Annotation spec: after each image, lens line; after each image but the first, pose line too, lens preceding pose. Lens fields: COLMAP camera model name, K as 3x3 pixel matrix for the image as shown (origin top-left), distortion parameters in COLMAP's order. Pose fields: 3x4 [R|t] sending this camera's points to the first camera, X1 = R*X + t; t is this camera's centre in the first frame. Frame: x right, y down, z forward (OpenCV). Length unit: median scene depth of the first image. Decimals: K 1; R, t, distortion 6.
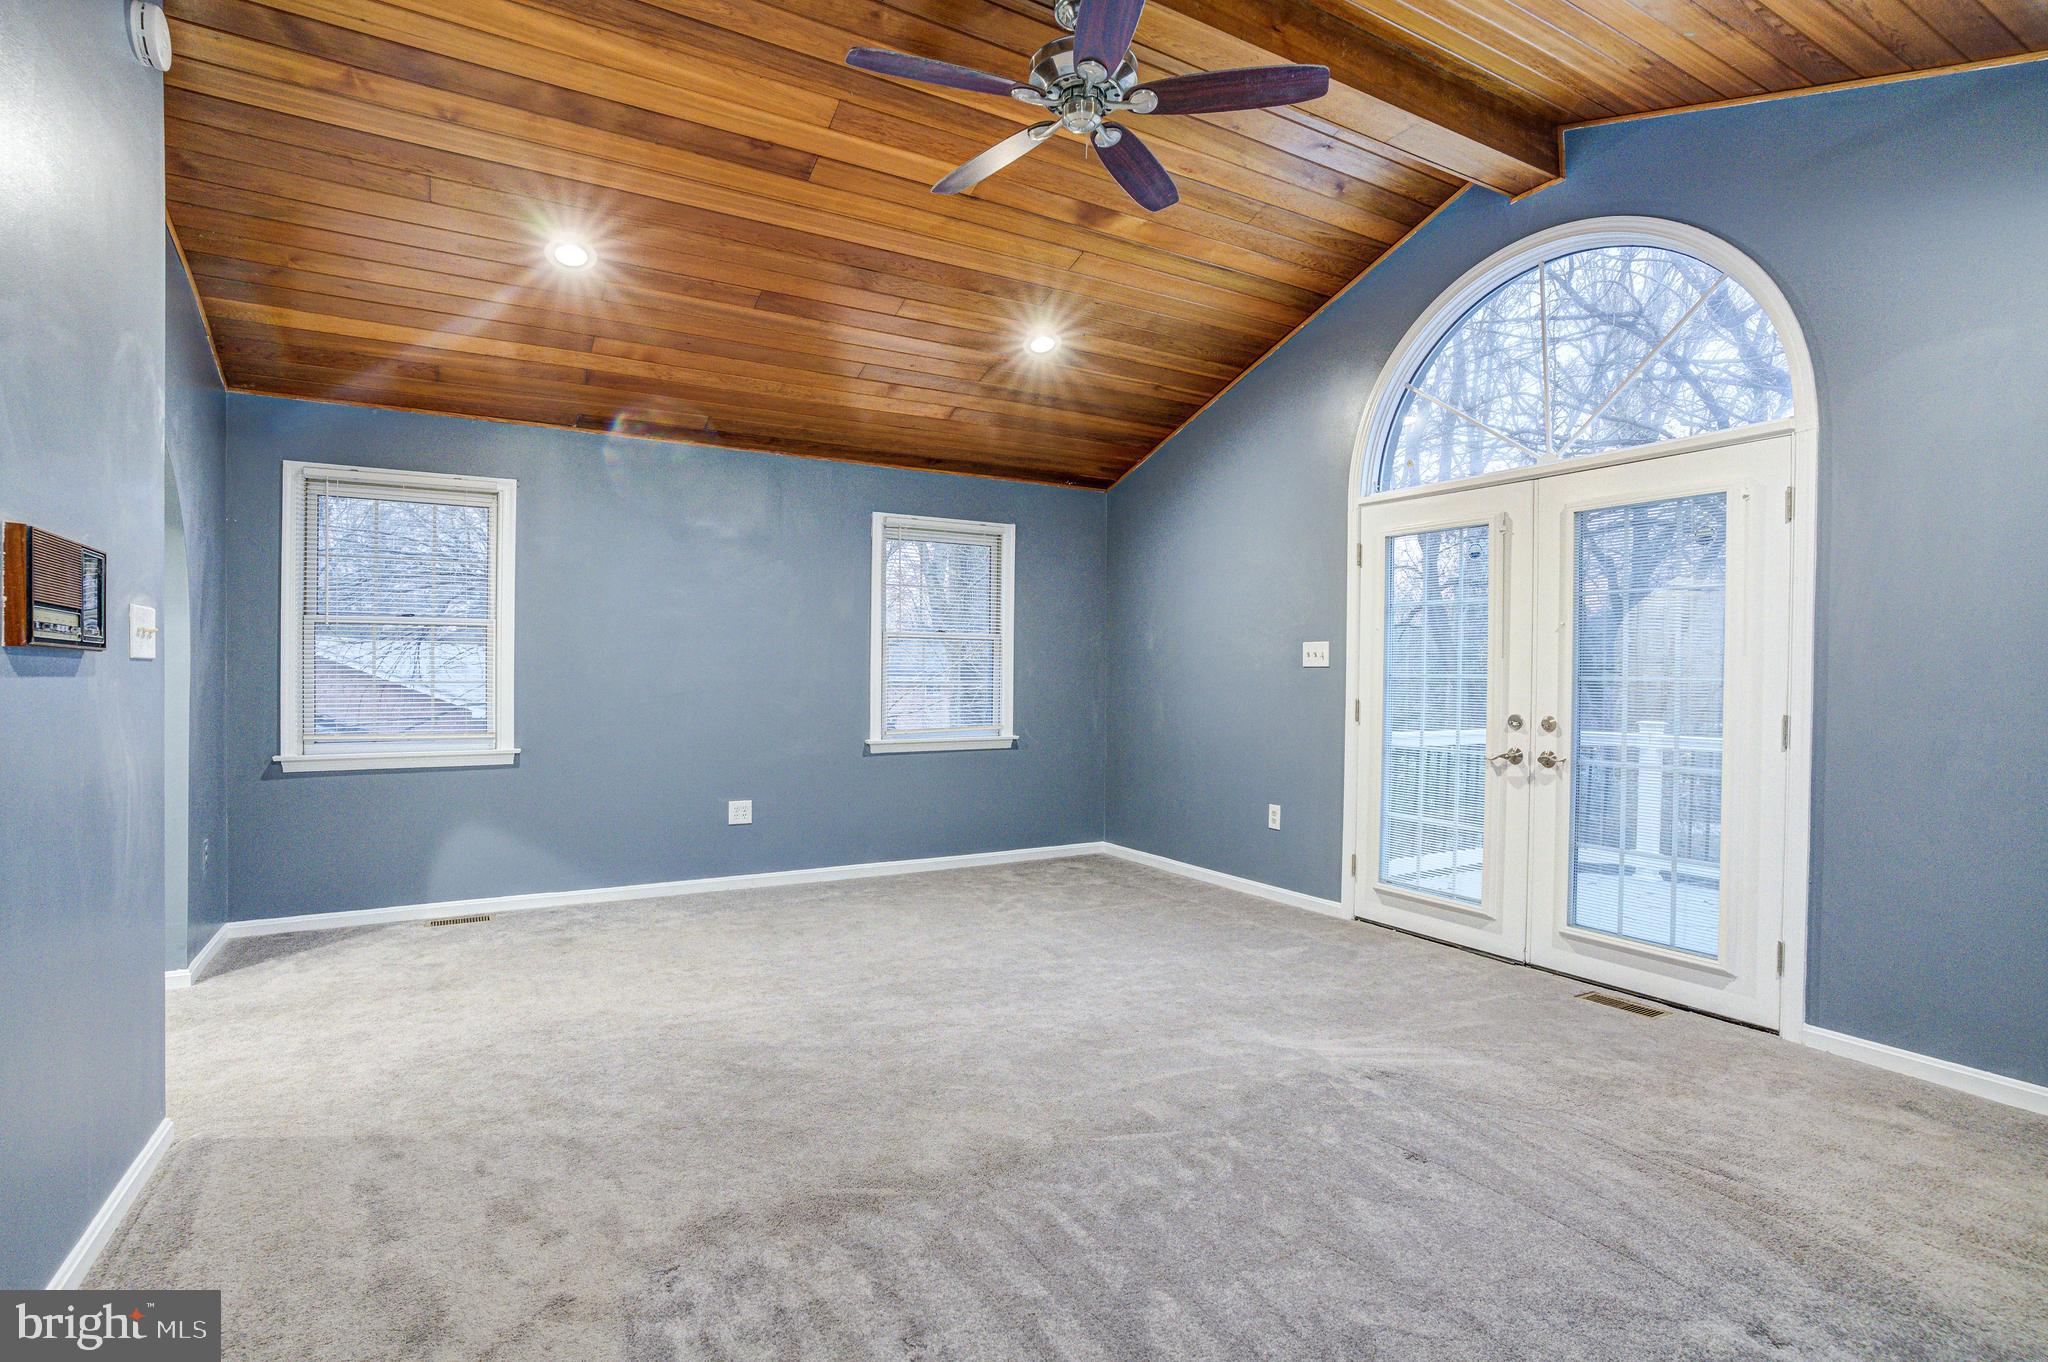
lens RADIAL K [[1007.4, 0, 993.2], [0, 1007.4, 667.9], [0, 0, 1]] dist [-0.052954, 0.024929]
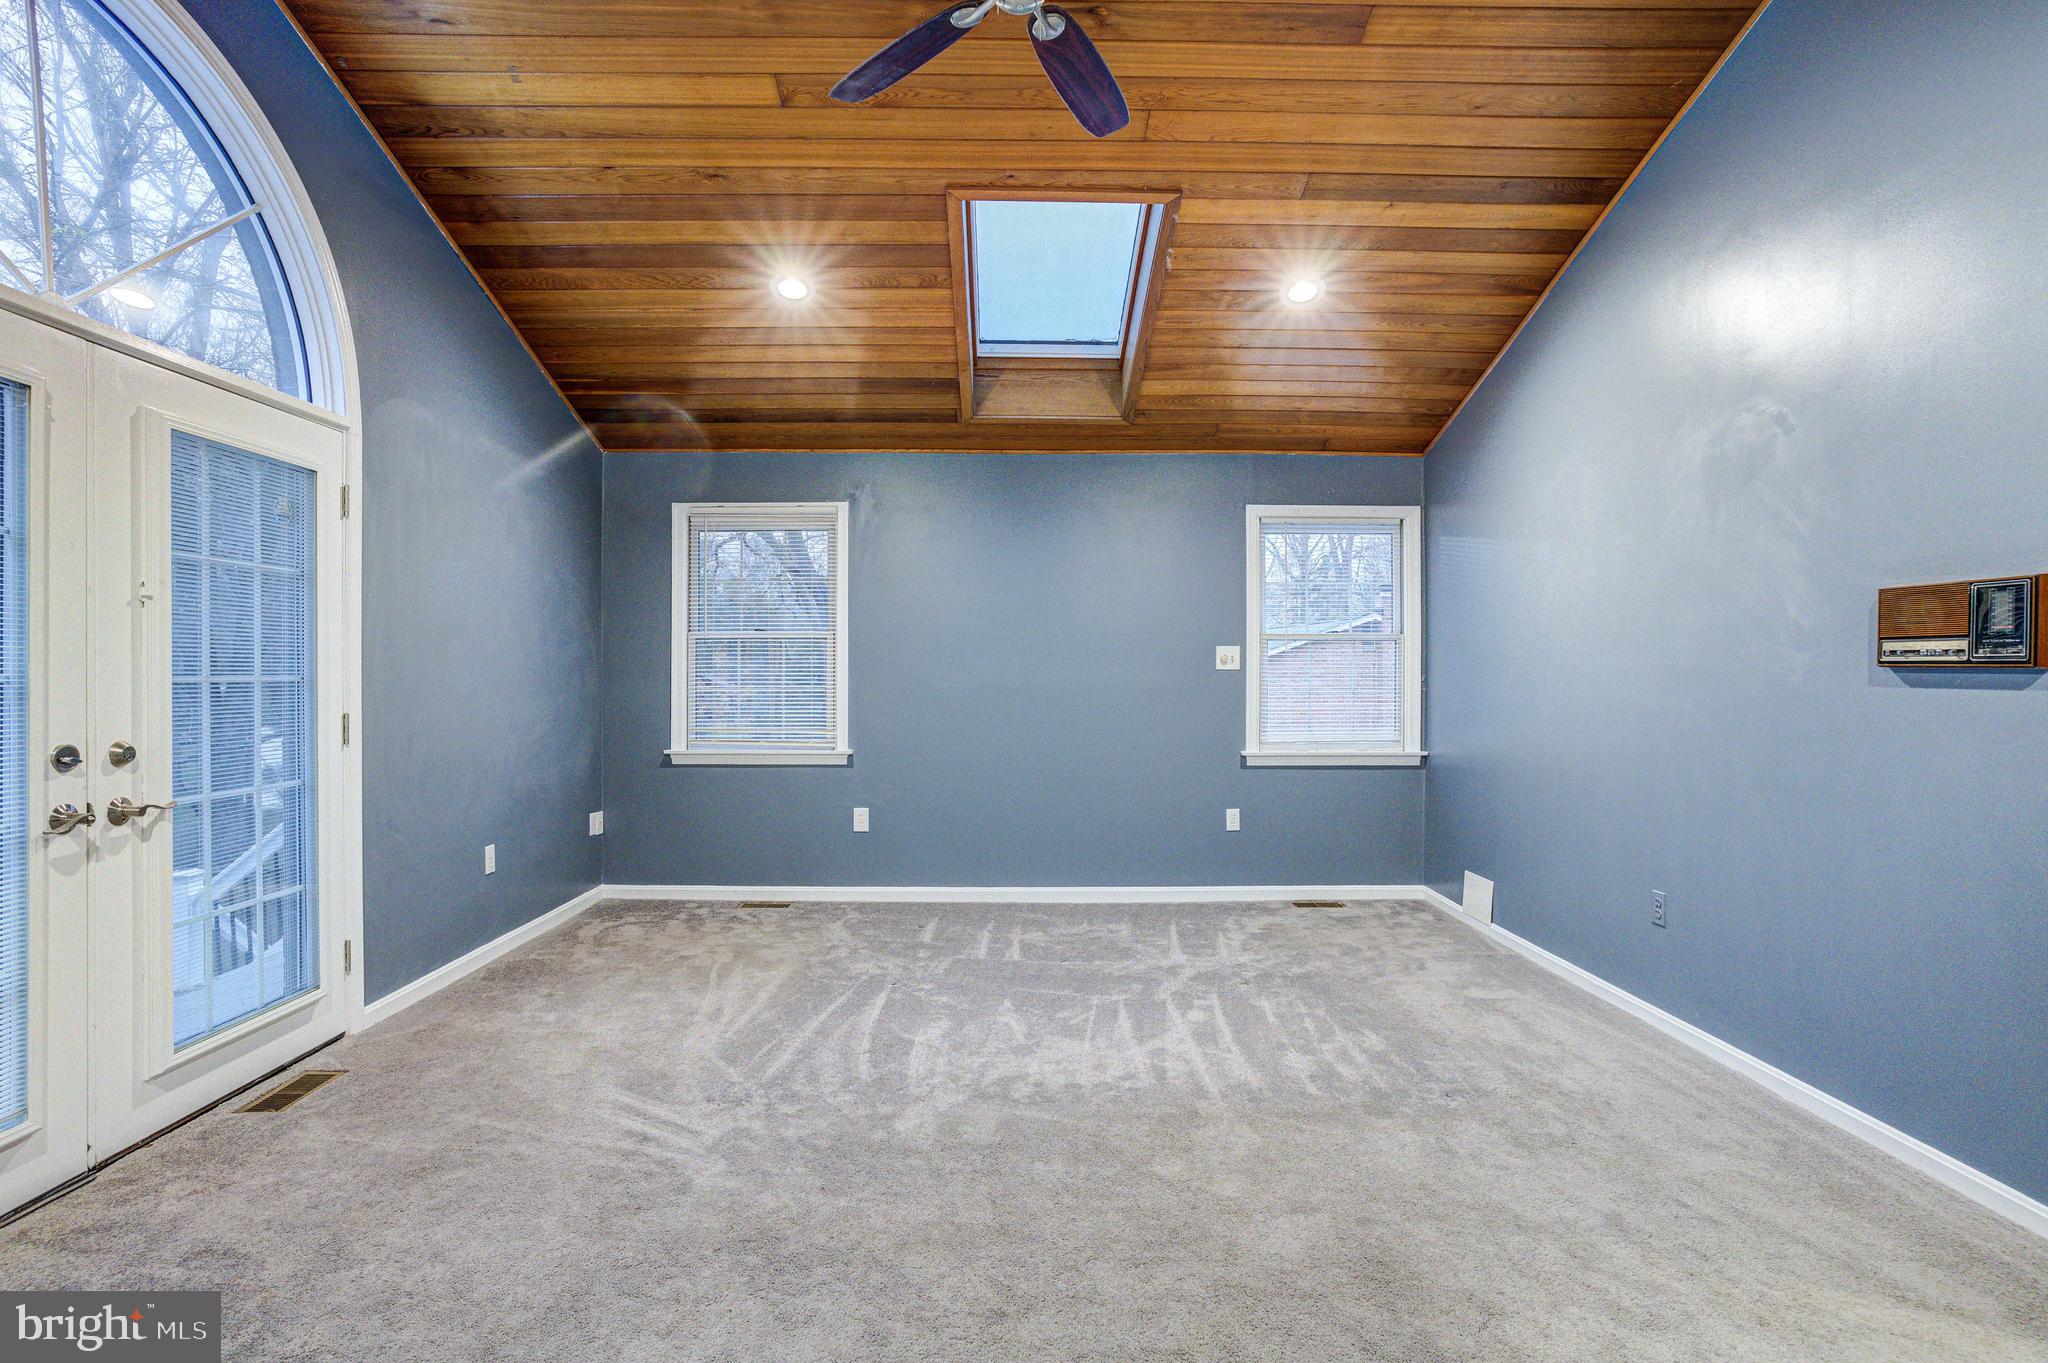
lens RADIAL K [[1007.4, 0, 1024.9], [0, 1007.4, 679.9], [0, 0, 1]] dist [-0.052954, 0.024929]
pose [[-0.883998, -0.008228, 0.467417, -0.214239], [-0.005834, 0.999961, 0.006569, 0.003192], [-0.467453, 0.003080, -0.884012, 1.246258]]
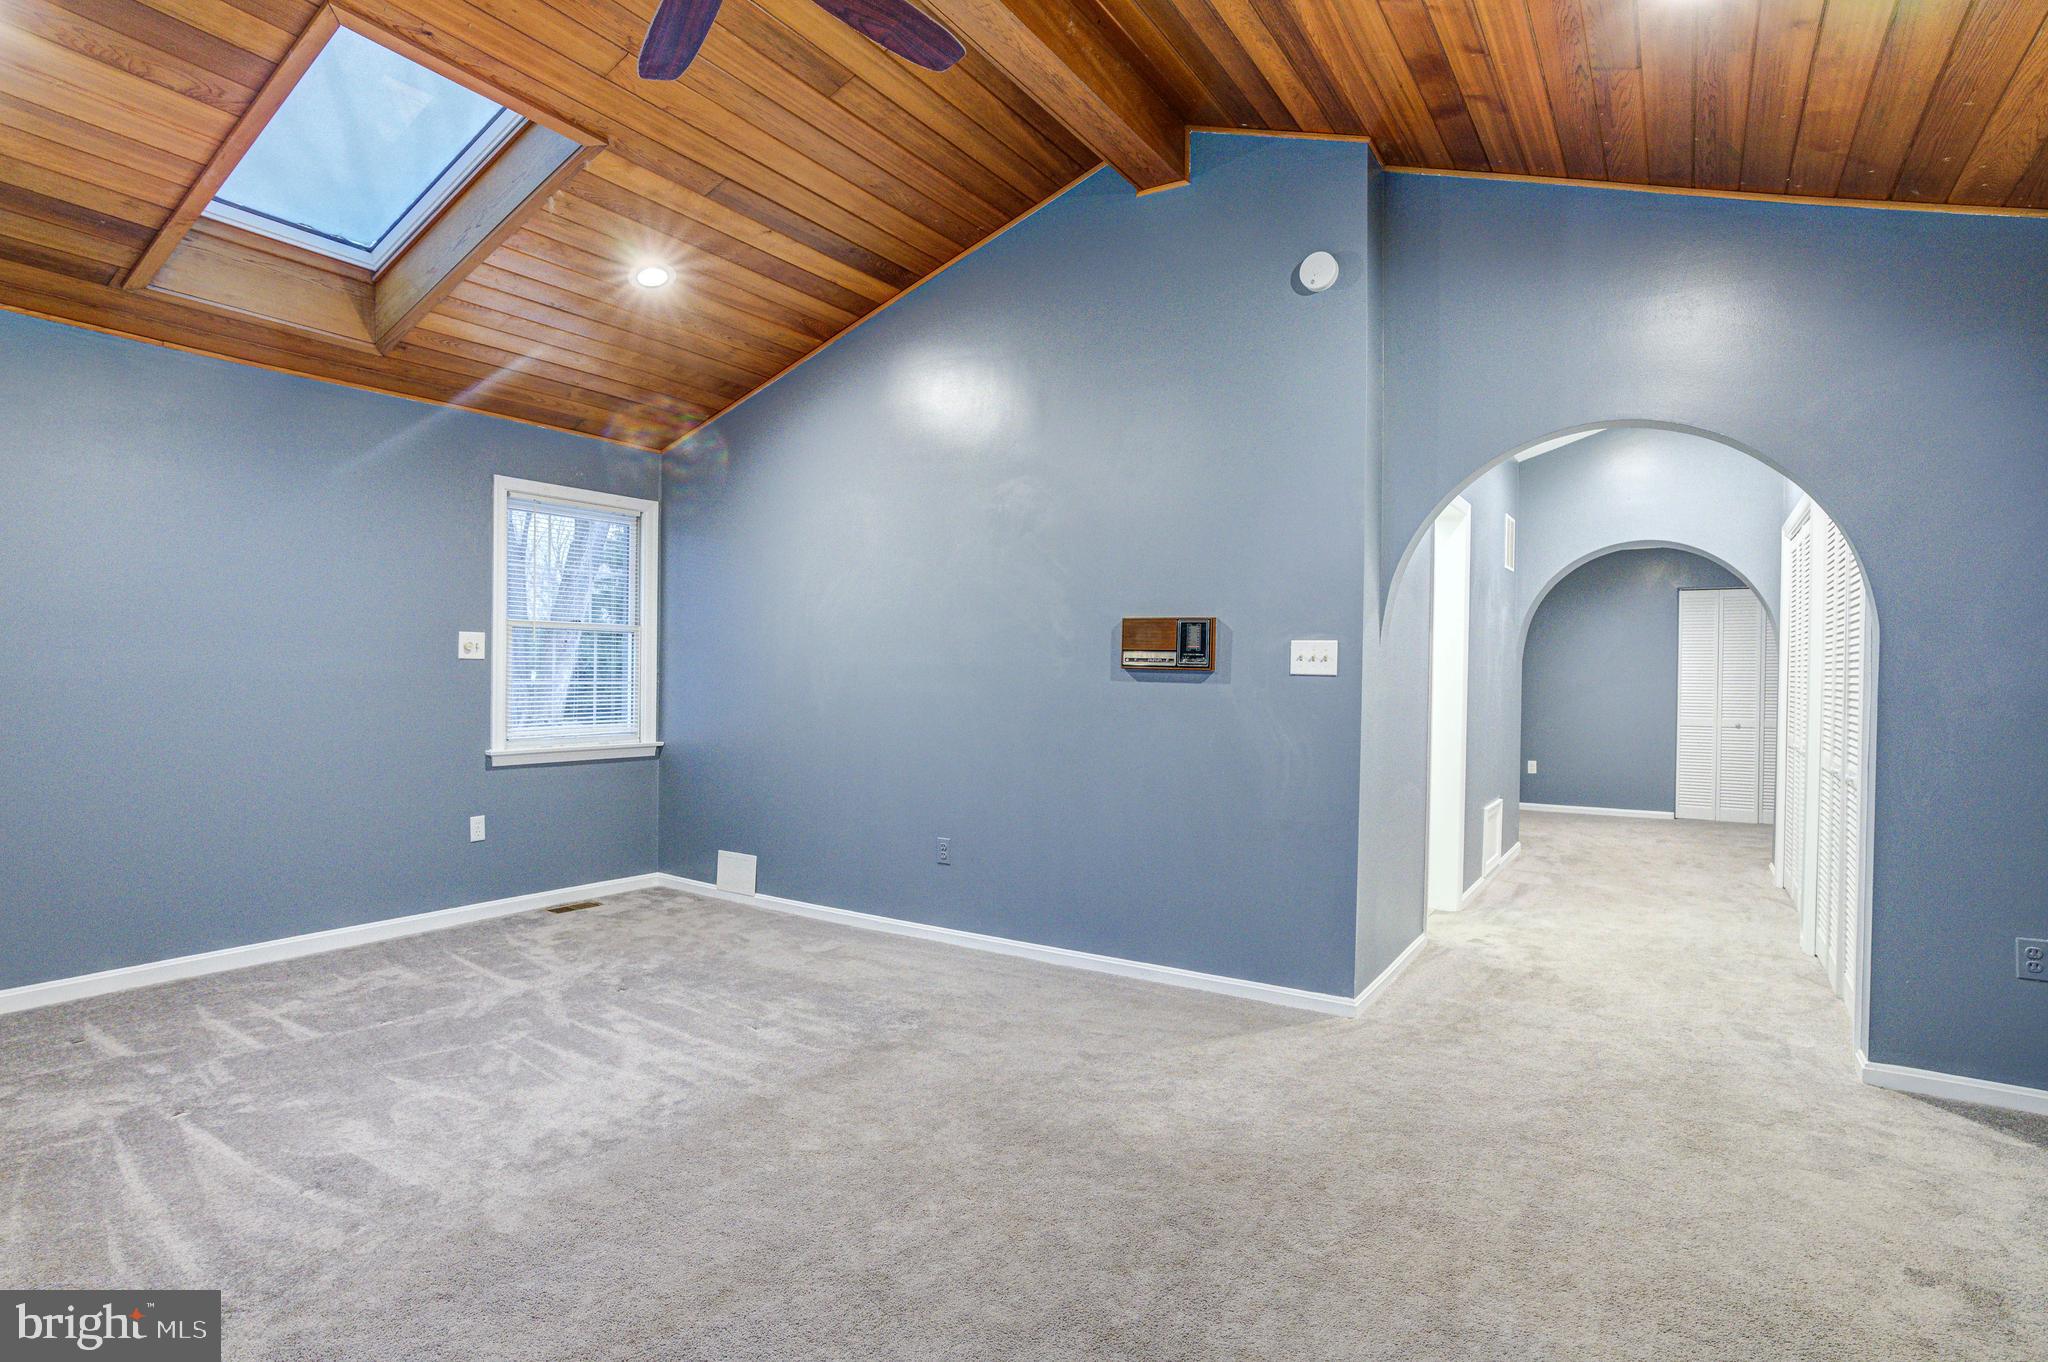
lens RADIAL K [[1047.4, 0, 1019.2], [0, 1047.4, 678.9], [0, 0, 1]] dist [-0.020518, 0.013072]
pose [[-0.883027, -0.014183, -0.469108, 0.183570], [-0.018127, 0.999828, 0.003893, 0.004092], [0.468972, 0.011941, -0.883132, 1.314399]]
